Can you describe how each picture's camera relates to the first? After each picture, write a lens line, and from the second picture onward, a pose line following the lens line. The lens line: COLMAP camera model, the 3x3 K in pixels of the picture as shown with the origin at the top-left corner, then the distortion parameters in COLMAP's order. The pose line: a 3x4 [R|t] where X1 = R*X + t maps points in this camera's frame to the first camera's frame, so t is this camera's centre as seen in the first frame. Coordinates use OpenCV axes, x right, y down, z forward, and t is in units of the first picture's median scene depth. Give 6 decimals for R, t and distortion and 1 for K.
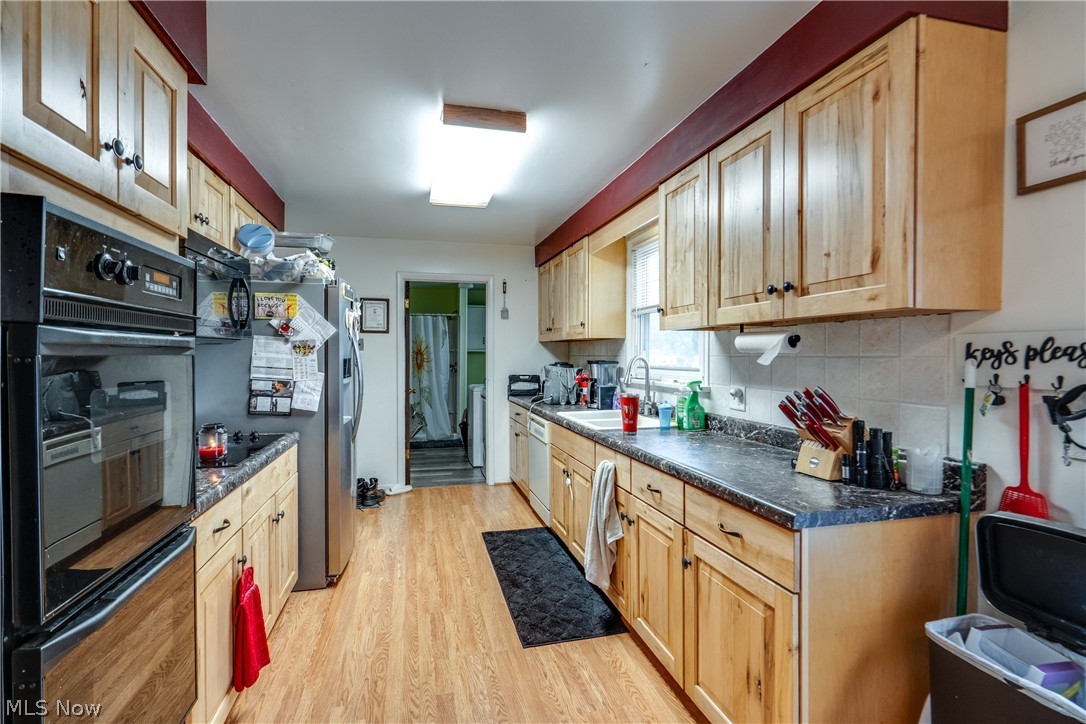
lens RADIAL K [[504.2, 0, 547.0], [0, 504.2, 357.9], [0, 0, 1]] dist [-0.004990, 0.001431]
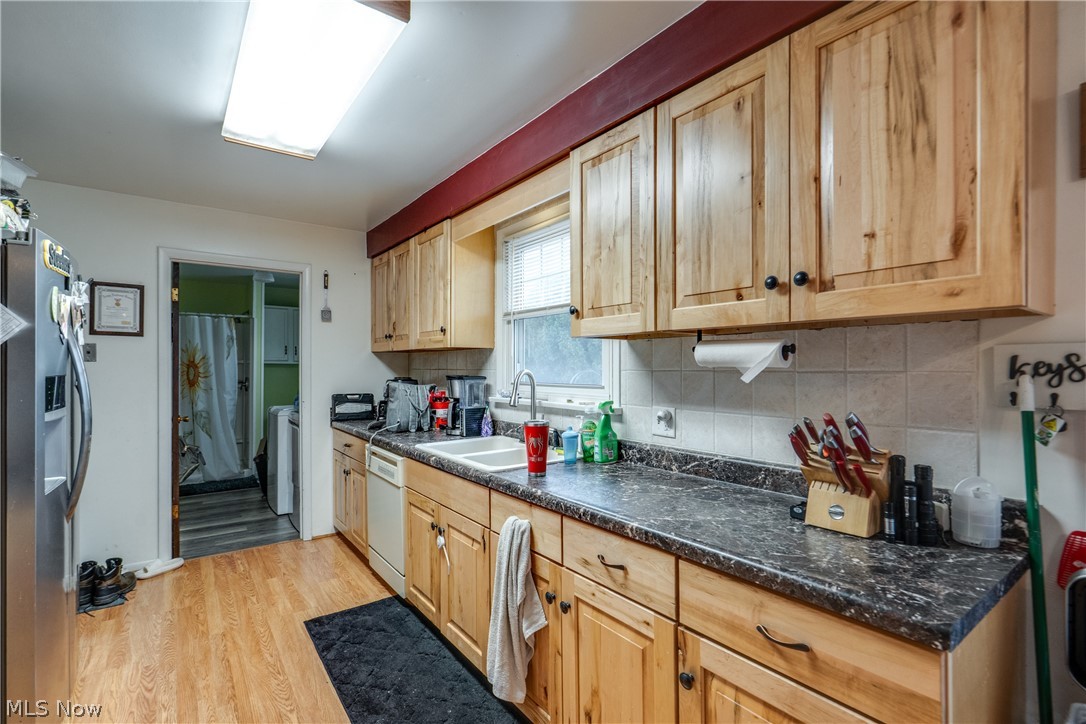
lens RADIAL K [[504.2, 0, 546.3], [0, 504.2, 365.7], [0, 0, 1]] dist [-0.004990, 0.001431]
pose [[0.930777, 0.000808, 0.365587, -0.107284], [0.002618, 0.999957, -0.008874, -0.004870], [-0.365578, 0.009217, 0.930735, 0.327129]]
